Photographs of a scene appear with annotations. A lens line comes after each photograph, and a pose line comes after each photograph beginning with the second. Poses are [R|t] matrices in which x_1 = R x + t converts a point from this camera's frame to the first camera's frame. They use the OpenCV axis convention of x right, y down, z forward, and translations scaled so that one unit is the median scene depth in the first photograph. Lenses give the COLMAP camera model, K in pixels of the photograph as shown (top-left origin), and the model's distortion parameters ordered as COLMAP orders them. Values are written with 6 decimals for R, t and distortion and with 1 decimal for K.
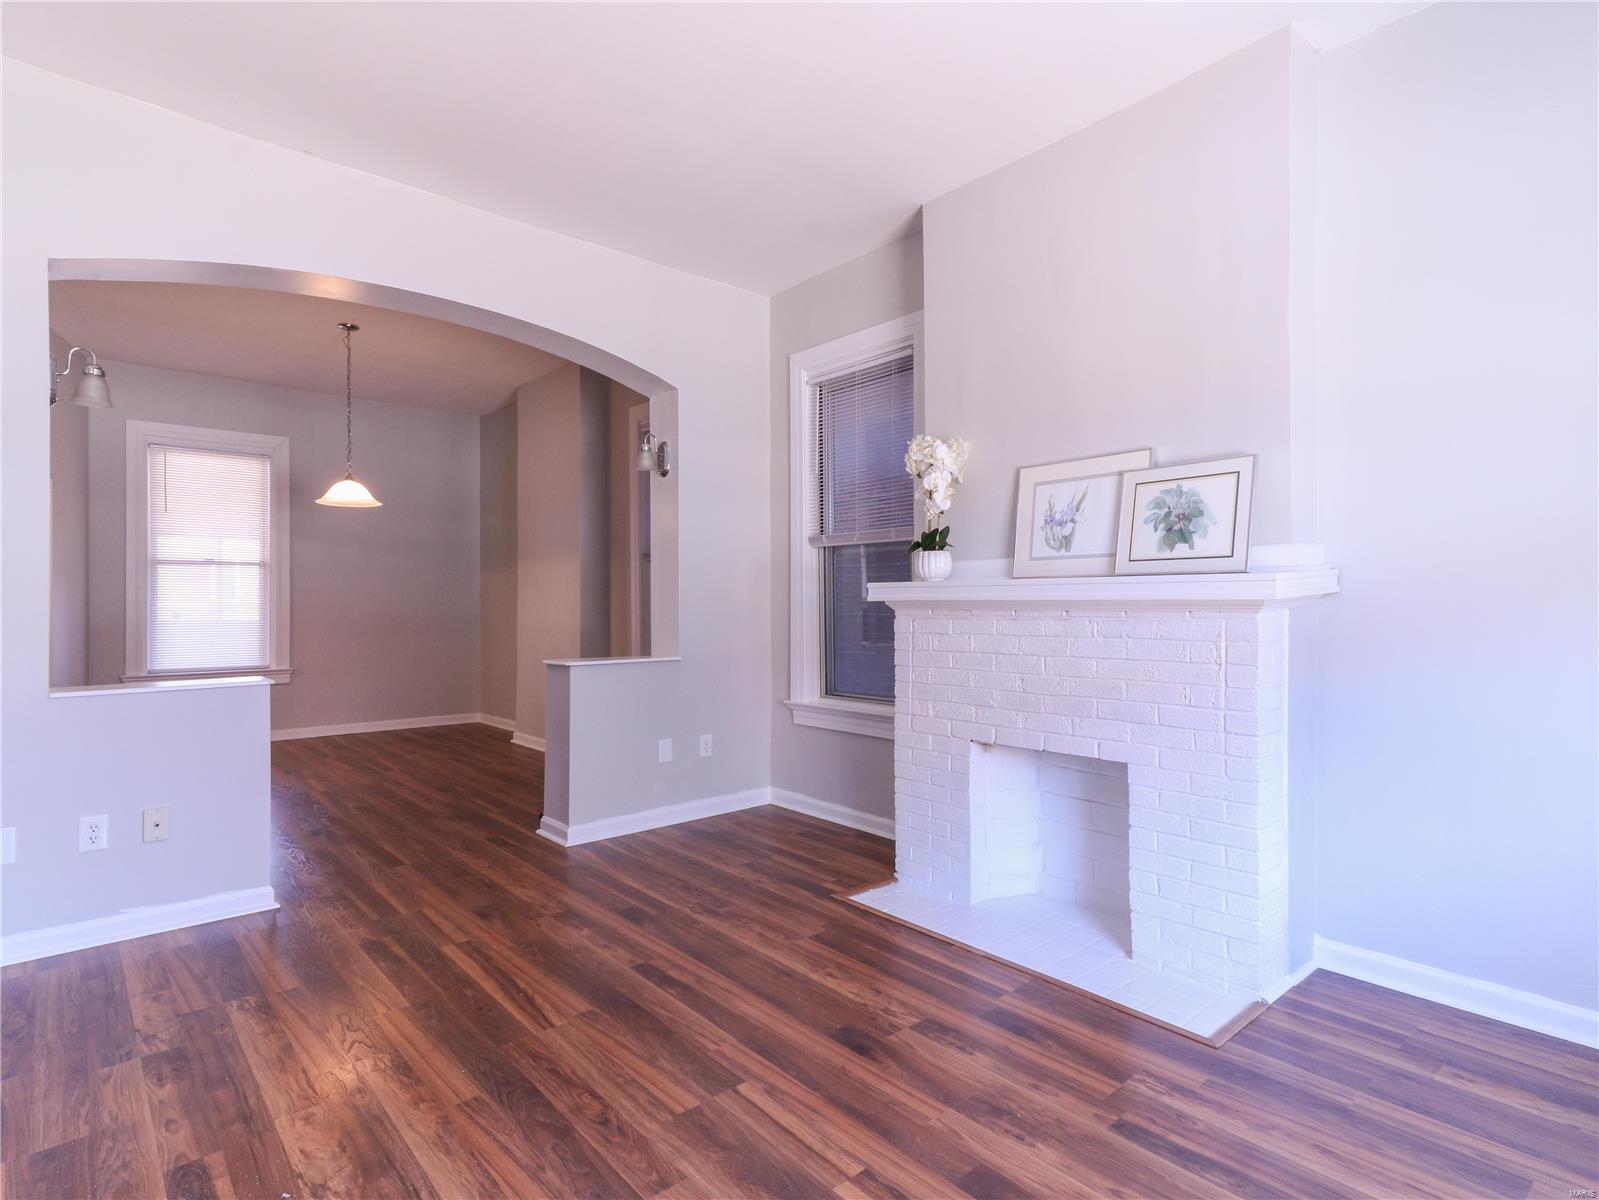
lens RADIAL K [[845.1, 0, 793.3], [0, 845.1, 599.6], [0, 0, 1]] dist [0.030334, -0.000152]
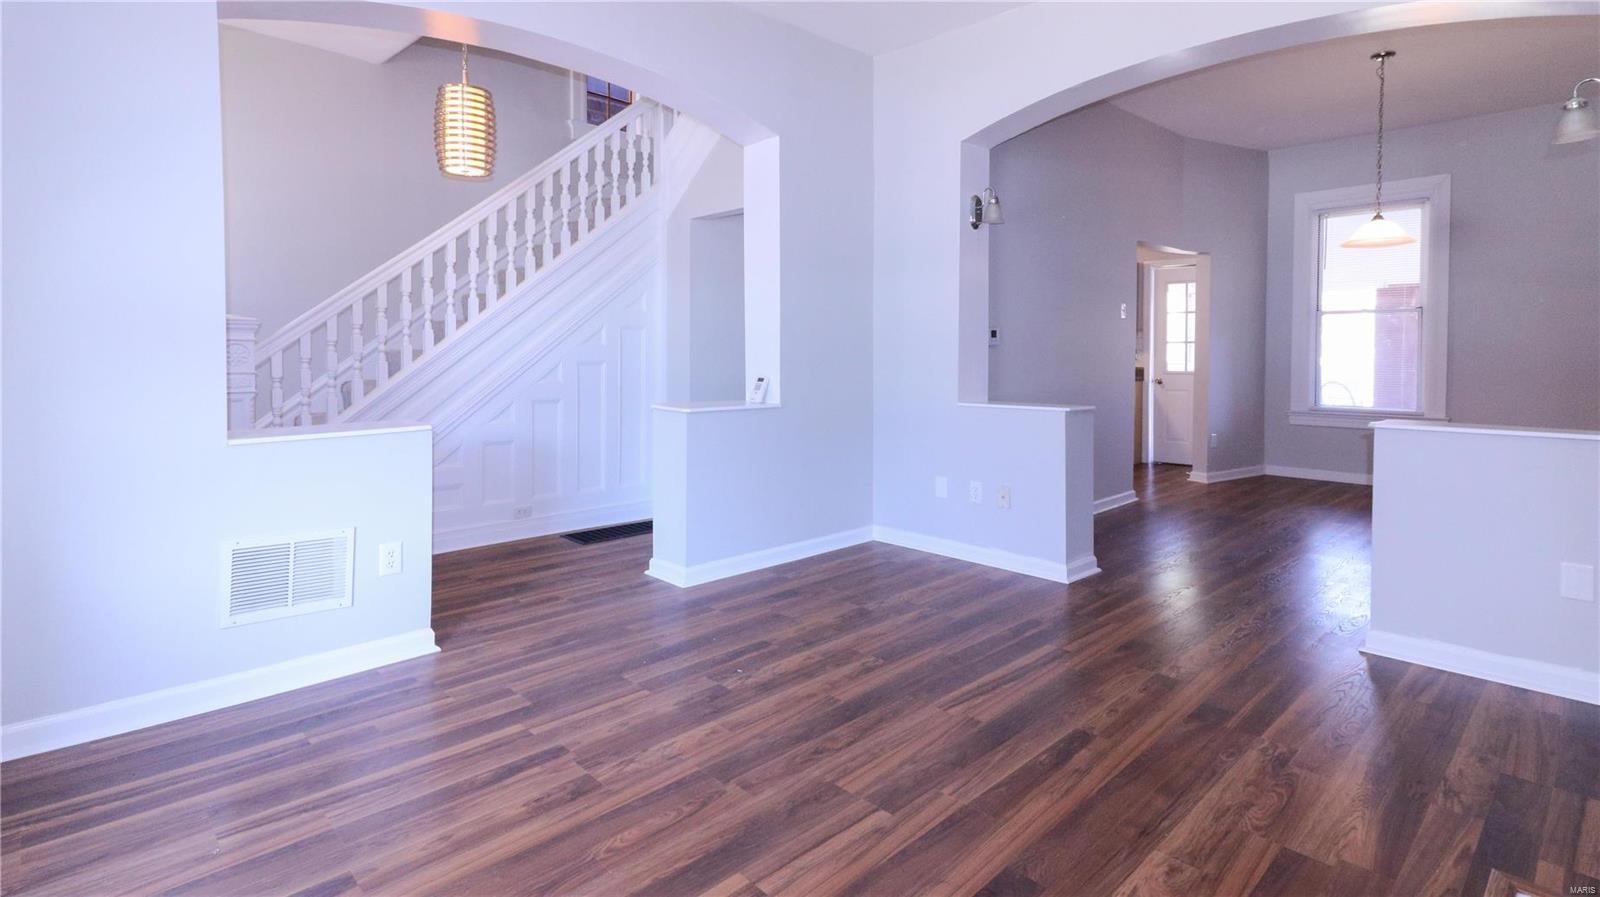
lens RADIAL K [[794.8, 0, 821.3], [0, 794.8, 366.6], [0, 0, 1]] dist [0.014589, 0.004994]
pose [[0.067748, 0.024293, -0.997407, 0.566373], [0.002641, 0.999696, 0.024529, 0.001170], [0.997699, -0.004296, 0.067663, 0.545645]]
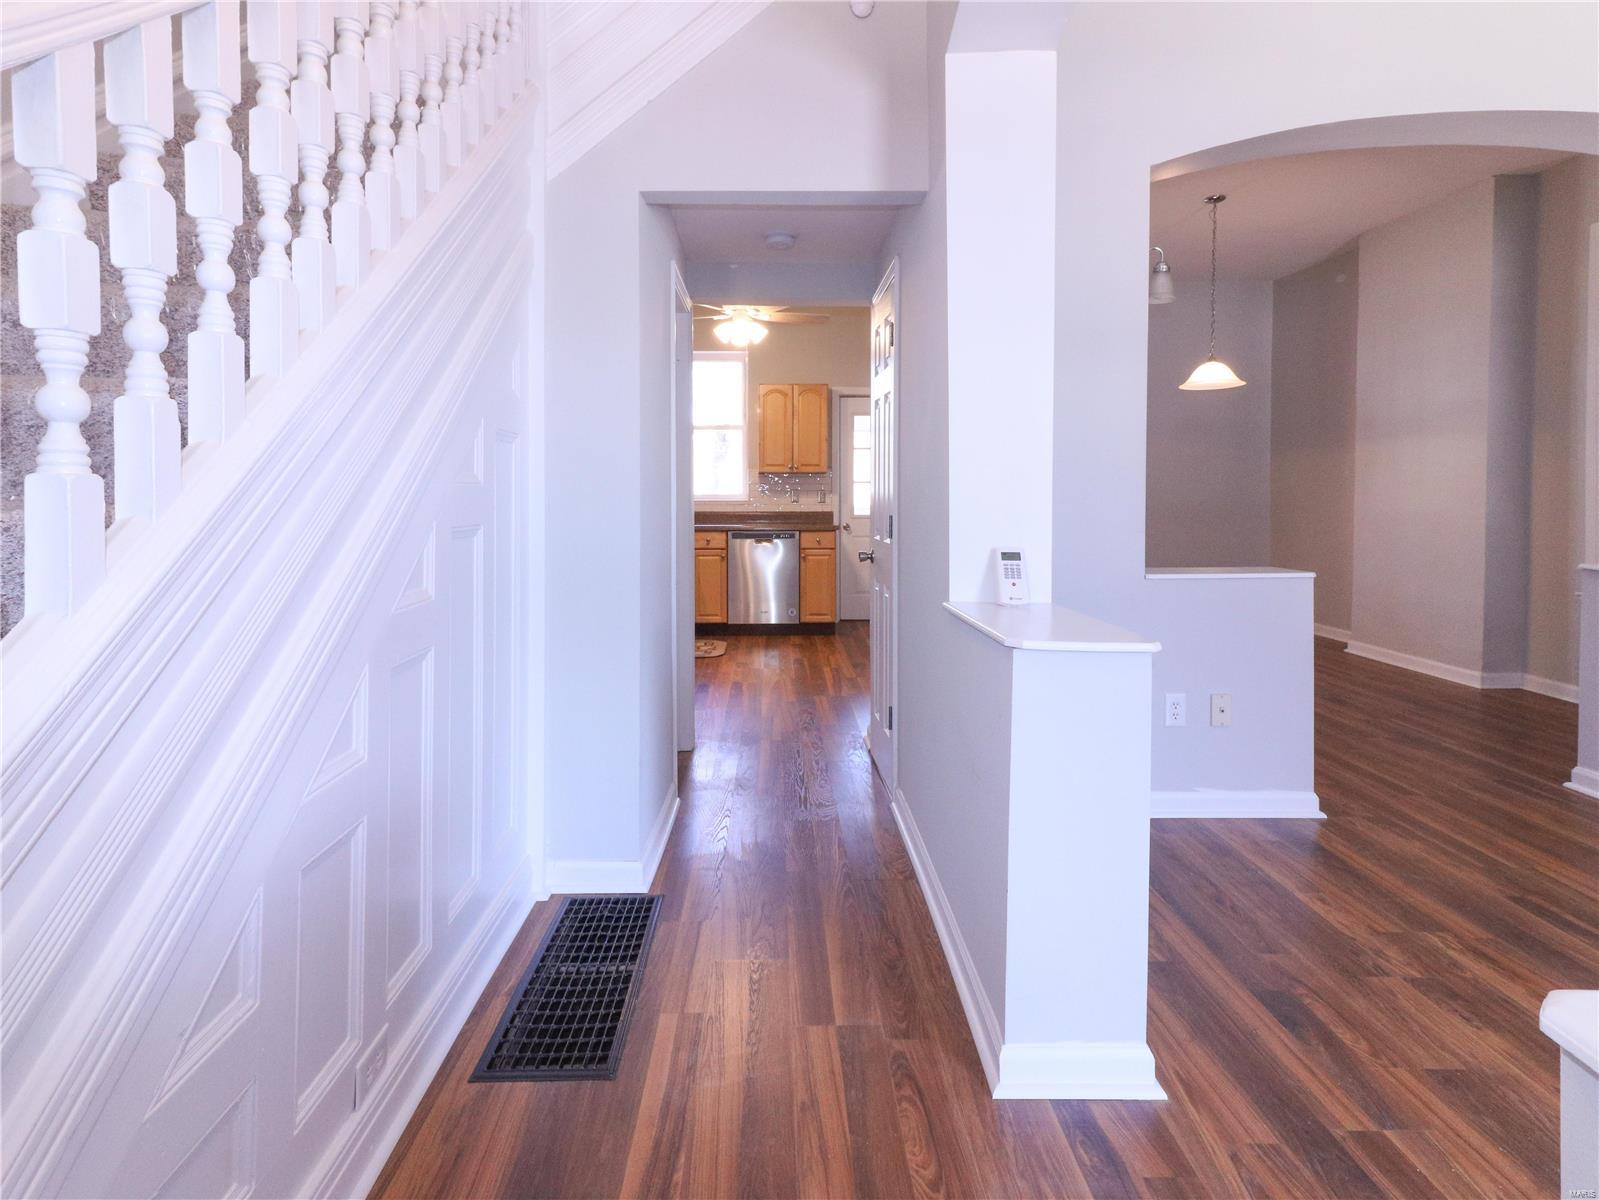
lens RADIAL K [[859.4, 0, 787.2], [0, 859.4, 511.0], [0, 0, 1]] dist [0.037904, -0.002044]
pose [[0.767900, 0.014464, -0.640406, -0.444748], [0.003193, 0.999646, 0.026406, -0.000173], [0.640561, -0.022322, 0.767583, -0.094648]]
